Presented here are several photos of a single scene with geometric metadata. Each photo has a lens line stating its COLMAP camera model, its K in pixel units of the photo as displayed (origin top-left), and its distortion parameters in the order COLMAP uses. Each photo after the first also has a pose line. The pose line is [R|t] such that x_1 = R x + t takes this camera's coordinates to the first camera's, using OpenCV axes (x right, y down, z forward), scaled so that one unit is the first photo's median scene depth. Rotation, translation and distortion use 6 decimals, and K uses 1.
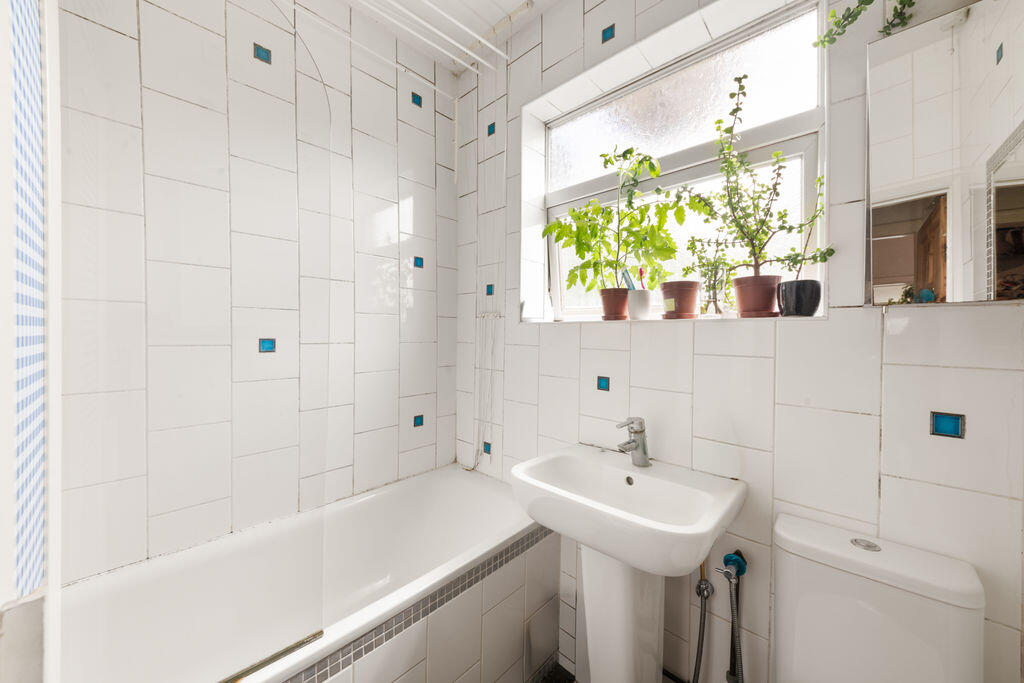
lens RADIAL K [[361.8, 0, 516.6], [0, 361.8, 334.0], [0, 0, 1]] dist [0.029881, -0.019081]
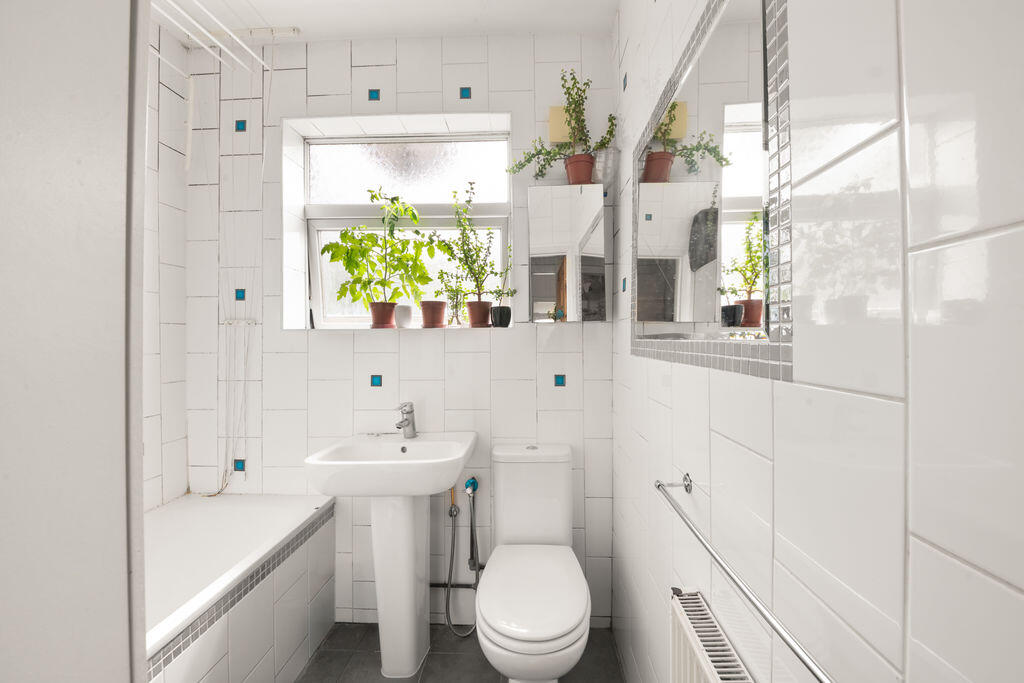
lens RADIAL K [[415.2, 0, 513.9], [0, 415.2, 335.1], [0, 0, 1]] dist [0.000067, 0.000011]
pose [[0.762670, -0.011881, 0.646679, -0.339341], [0.017680, 0.999841, -0.002481, -0.004614], [-0.646546, 0.013326, 0.762758, -0.399708]]
